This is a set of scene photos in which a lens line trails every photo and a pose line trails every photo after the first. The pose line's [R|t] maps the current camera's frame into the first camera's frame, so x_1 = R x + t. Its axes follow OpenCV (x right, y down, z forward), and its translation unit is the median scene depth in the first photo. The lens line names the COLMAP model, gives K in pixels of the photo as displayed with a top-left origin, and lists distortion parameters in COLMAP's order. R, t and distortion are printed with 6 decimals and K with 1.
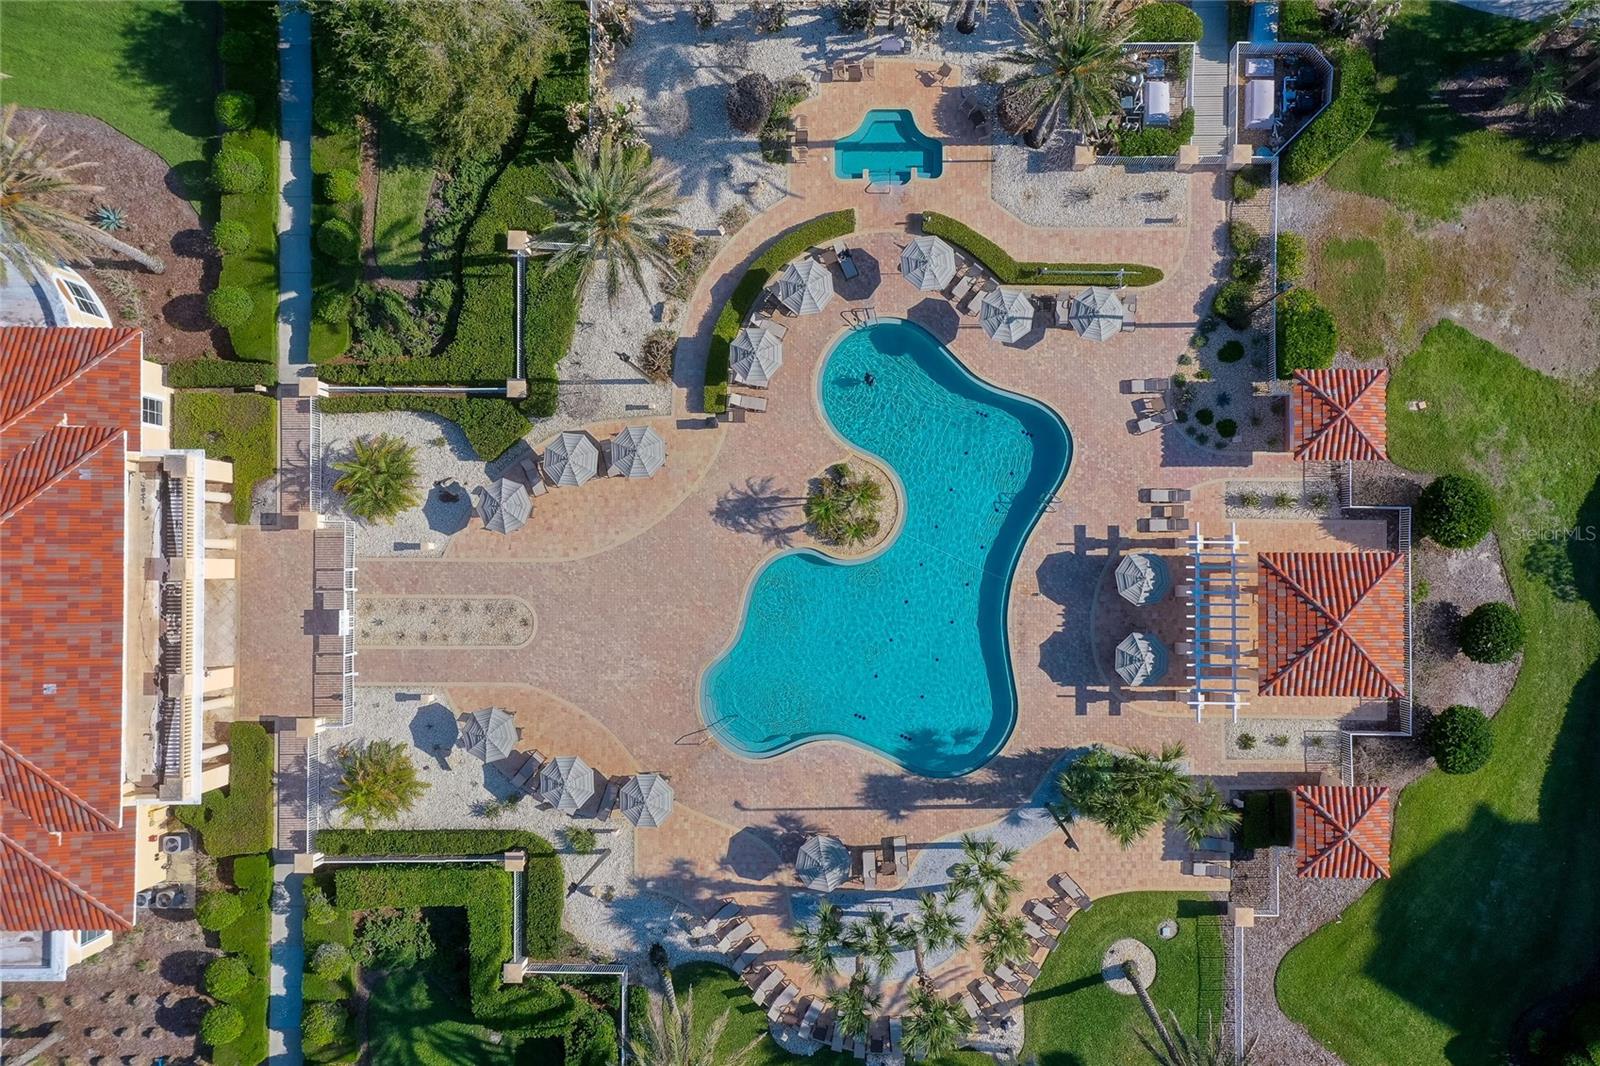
lens RADIAL K [[1273.6, 0, 838.0], [0, 1273.6, 530.7], [0, 0, 1]] dist [0.004926, 0.044833]
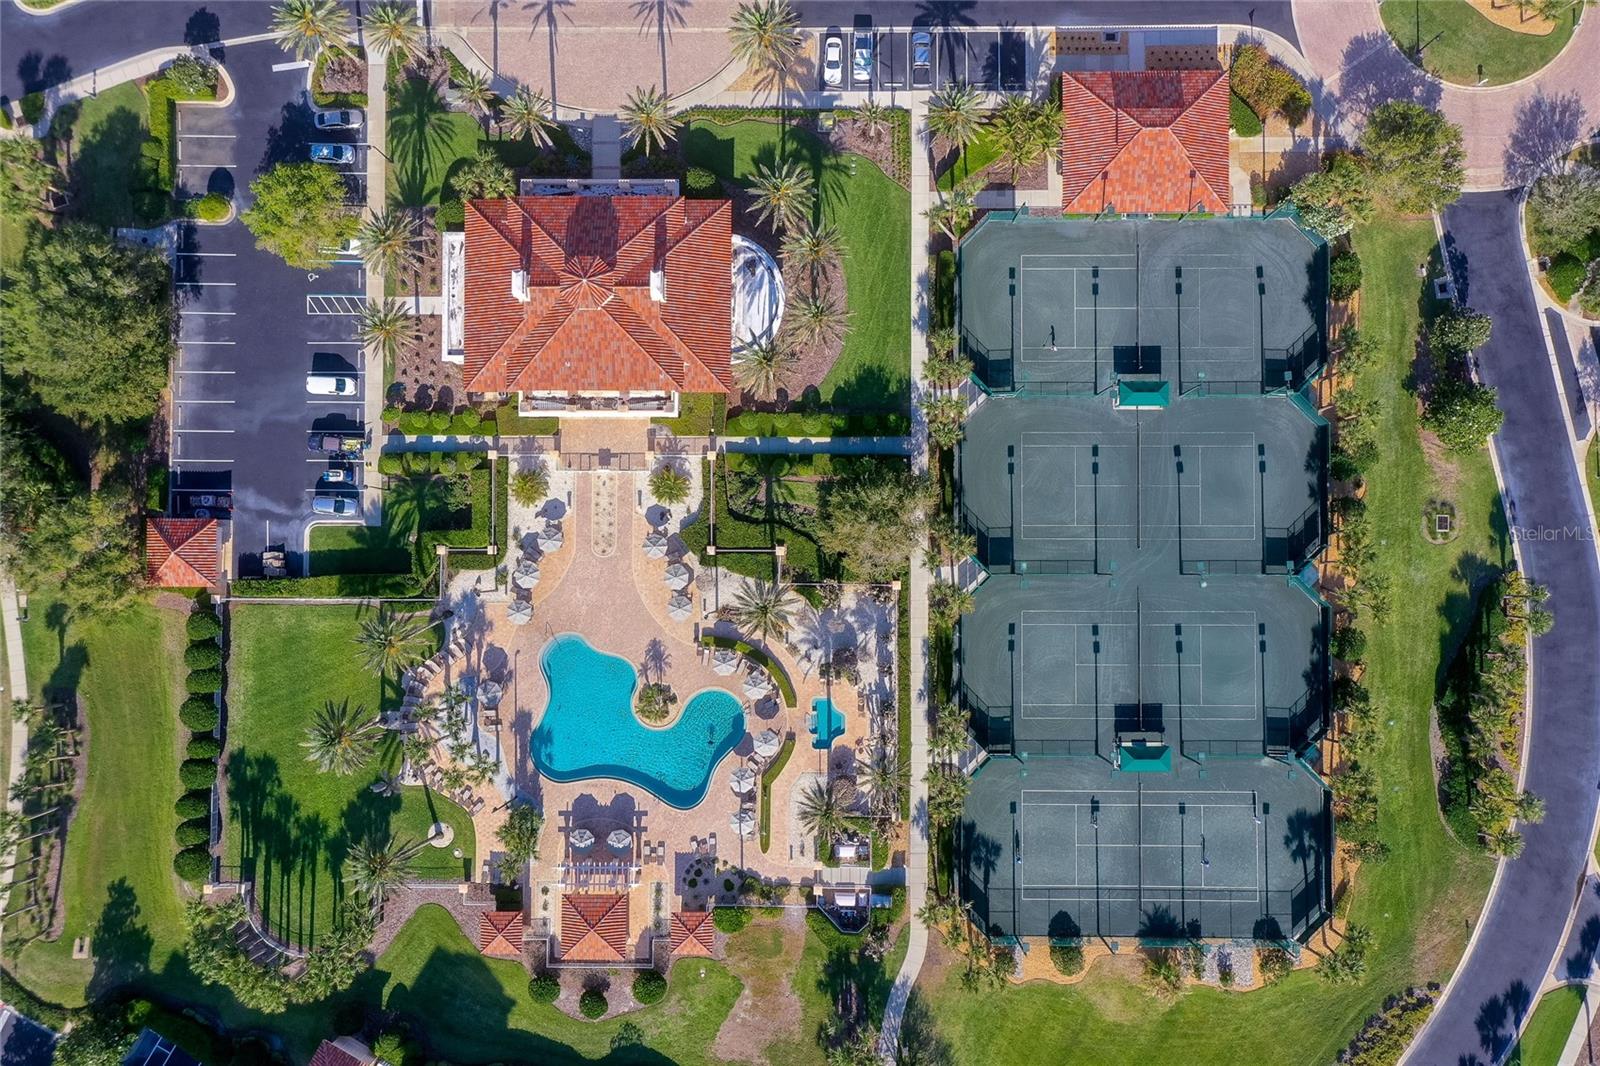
lens RADIAL K [[1273.6, 0, 838.0], [0, 1273.6, 530.7], [0, 0, 1]] dist [0.004926, 0.044833]
pose [[-0.003552, 0.999848, -0.017096, -0.246692], [-0.999816, -0.003228, 0.018931, -0.361158], [0.018873, 0.017160, 0.999675, -1.129167]]
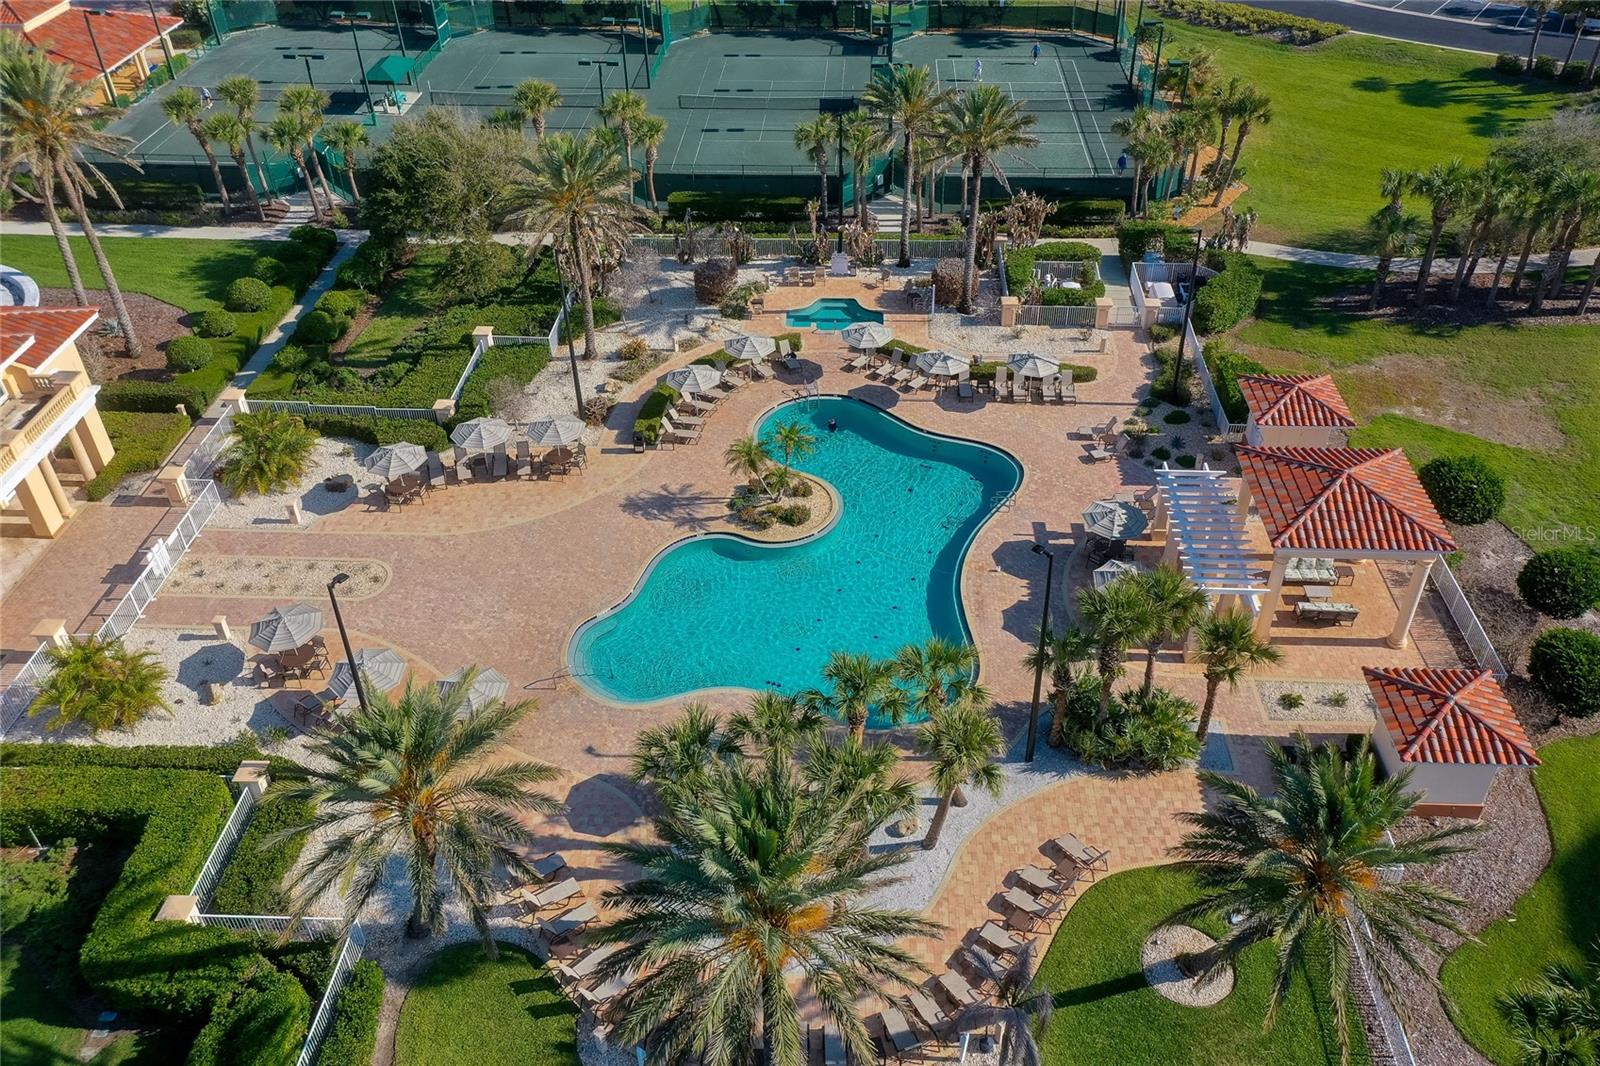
lens RADIAL K [[1273.6, 0, 838.0], [0, 1273.6, 530.7], [0, 0, 1]] dist [0.004926, 0.044833]
pose [[0.999530, 0.022690, -0.020594, 0.070103], [-0.030227, 0.619952, -0.784058, 0.692555], [-0.005023, 0.784312, 0.620346, 0.462735]]
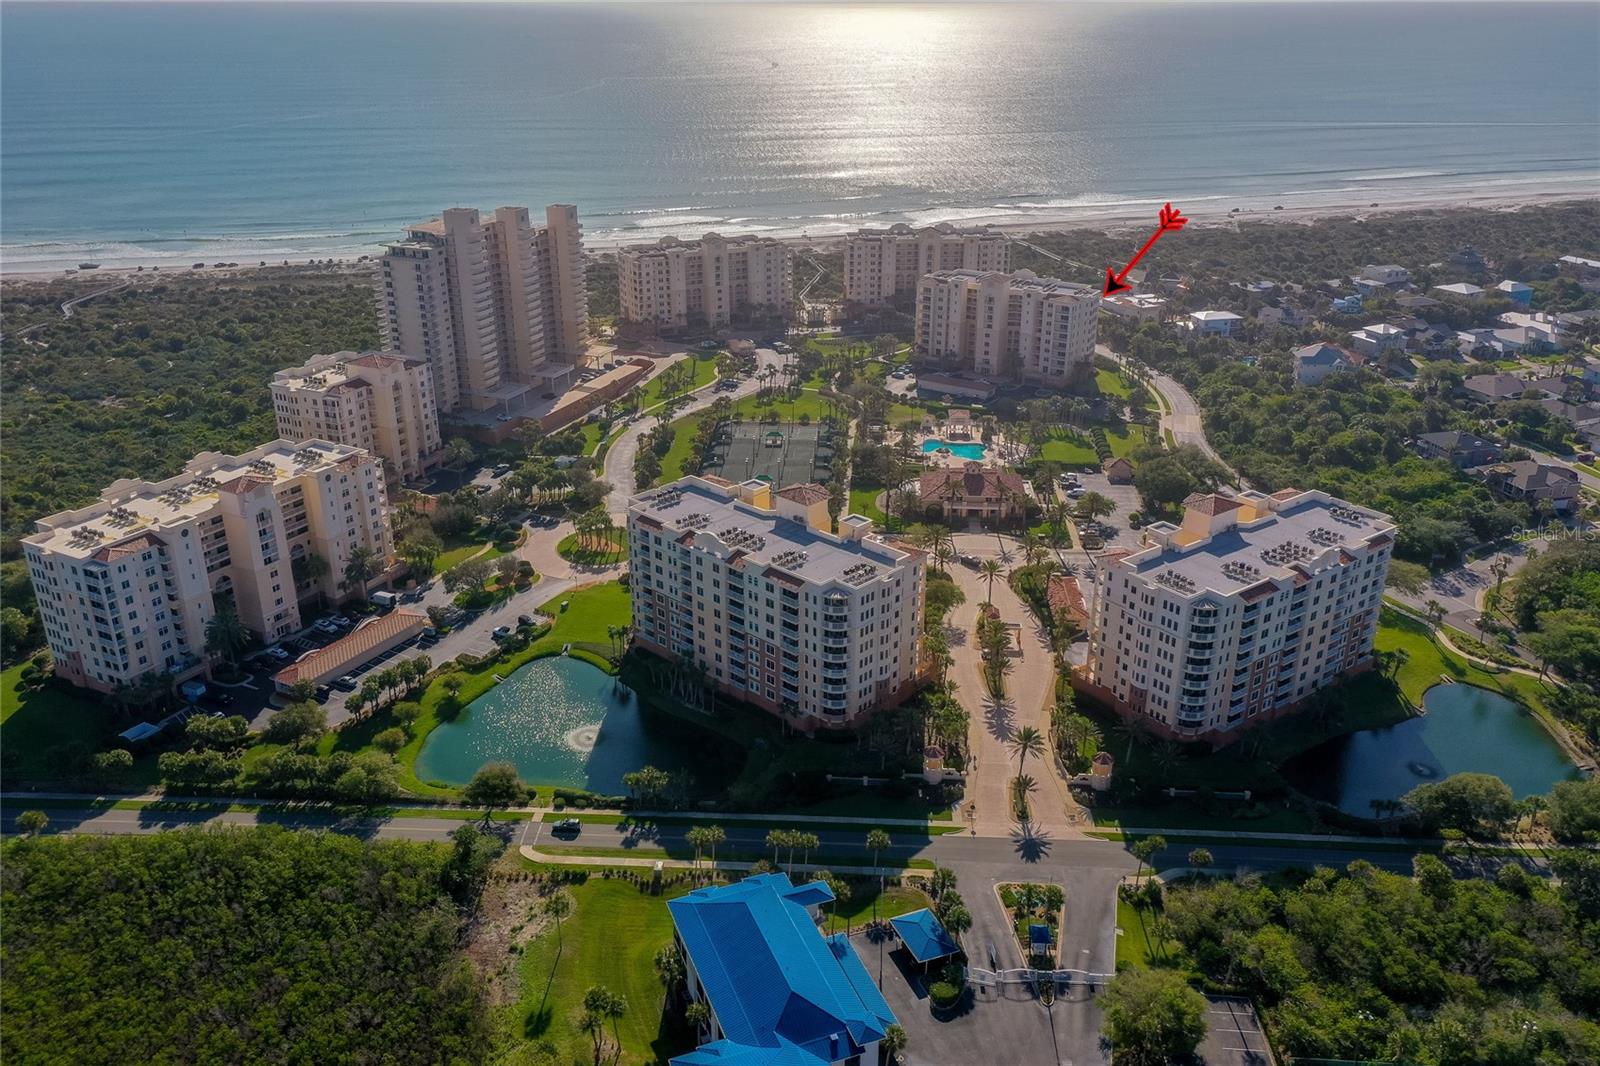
lens RADIAL K [[1273.6, 0, 838.0], [0, 1273.6, 530.7], [0, 0, 1]] dist [0.004926, 0.044833]
pose [[0.034839, -0.380221, 0.924239, -5.649069], [0.999172, 0.032692, -0.024215, -0.351166], [-0.021009, 0.924318, 0.381046, -0.912004]]
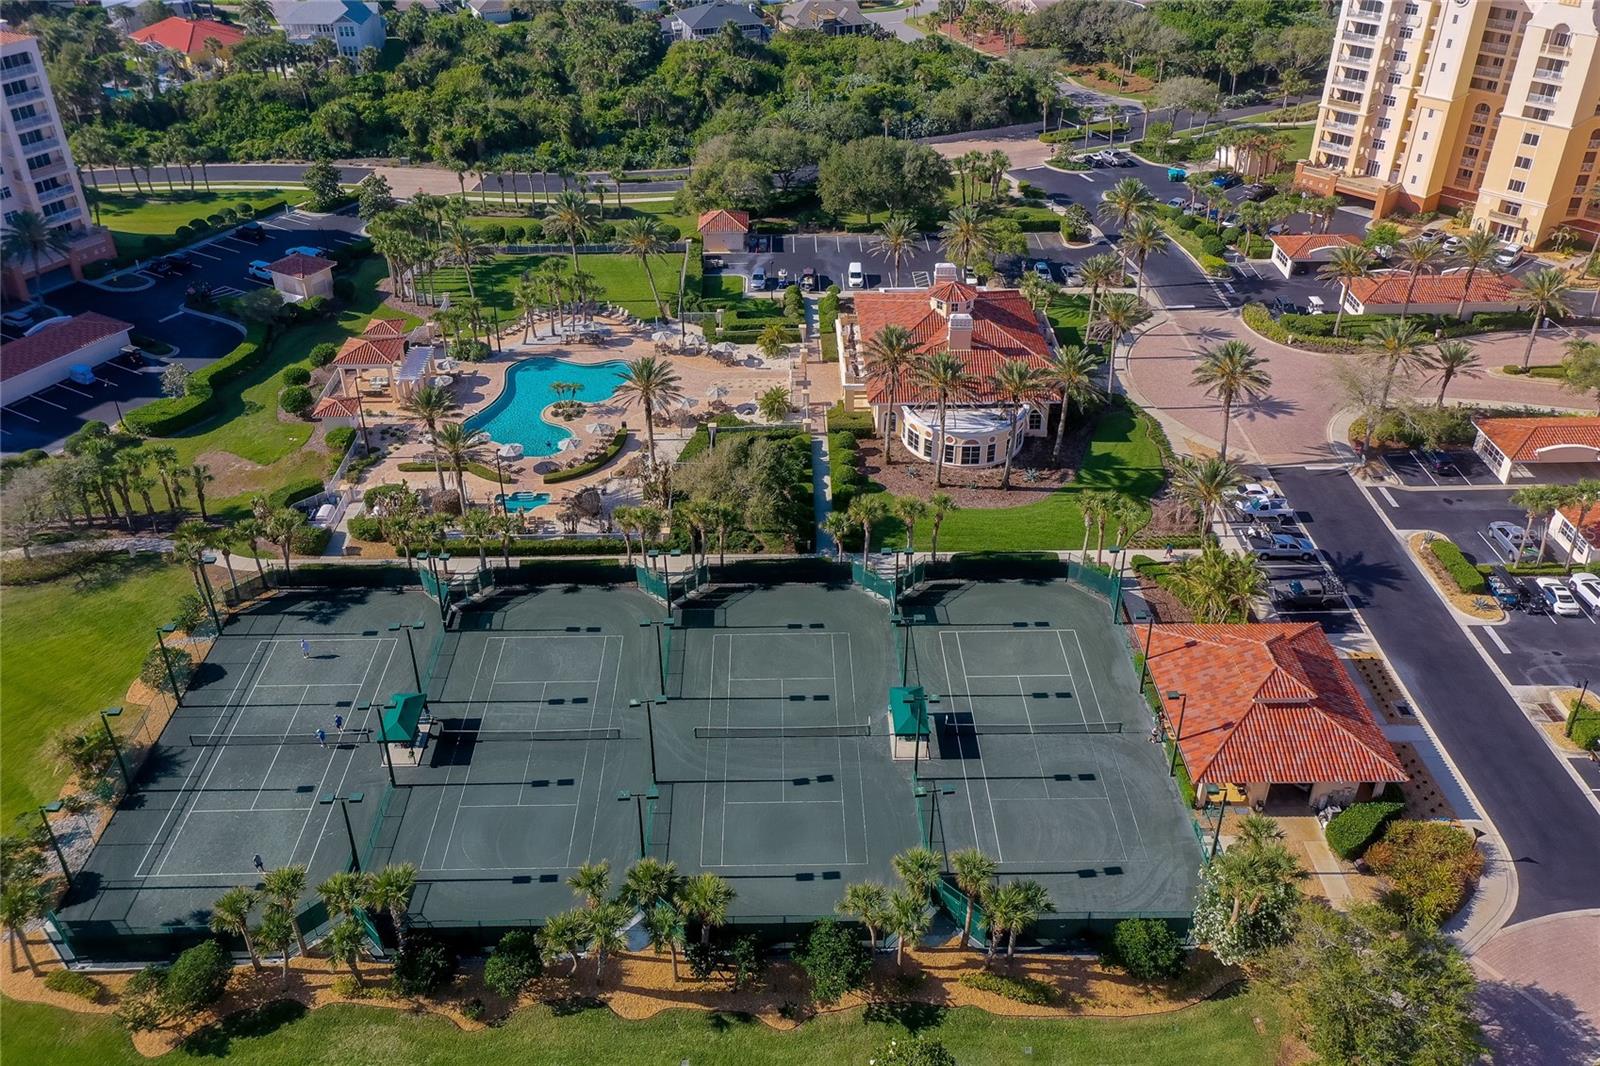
lens RADIAL K [[1294.3, 0, 792.9], [0, 1294.3, 486.2], [0, 0, 1]] dist [0.022886, 0.011128]
pose [[-0.999829, 0.017914, -0.004497, -0.373695], [-0.013202, -0.522882, 0.852303, -2.001927], [0.012916, 0.852217, 0.523029, -0.054737]]
